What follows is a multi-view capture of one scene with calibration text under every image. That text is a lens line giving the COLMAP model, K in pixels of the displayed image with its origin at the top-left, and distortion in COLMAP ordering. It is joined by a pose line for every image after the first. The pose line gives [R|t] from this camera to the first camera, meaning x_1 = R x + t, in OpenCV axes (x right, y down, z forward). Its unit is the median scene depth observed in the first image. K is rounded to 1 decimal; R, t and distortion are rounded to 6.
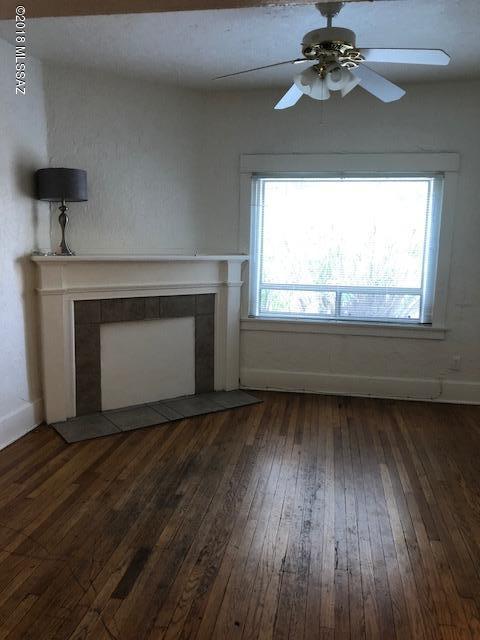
lens RADIAL K [[523.5, 0, 239.1], [0, 523.5, 322.1], [0, 0, 1]] dist [0.024875, -0.011118]
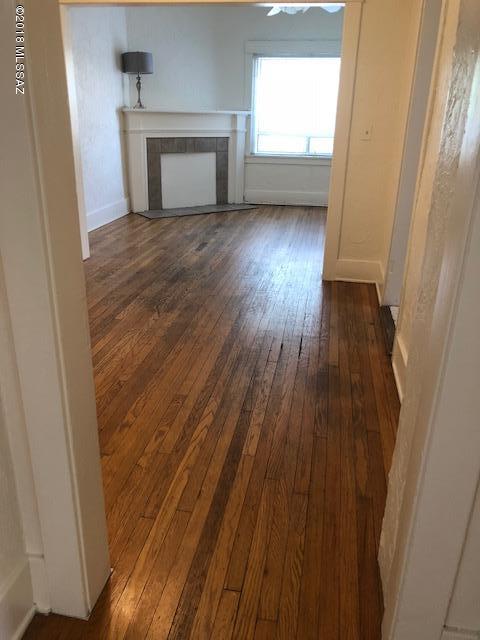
lens RADIAL K [[523.5, 0, 241.7], [0, 523.5, 316.6], [0, 0, 1]] dist [0.024875, -0.011118]
pose [[0.999974, 0.000174, 0.007196, -0.020577], [-0.001691, 0.977406, 0.211364, 0.150177], [-0.006996, -0.211371, 0.977381, -0.701999]]
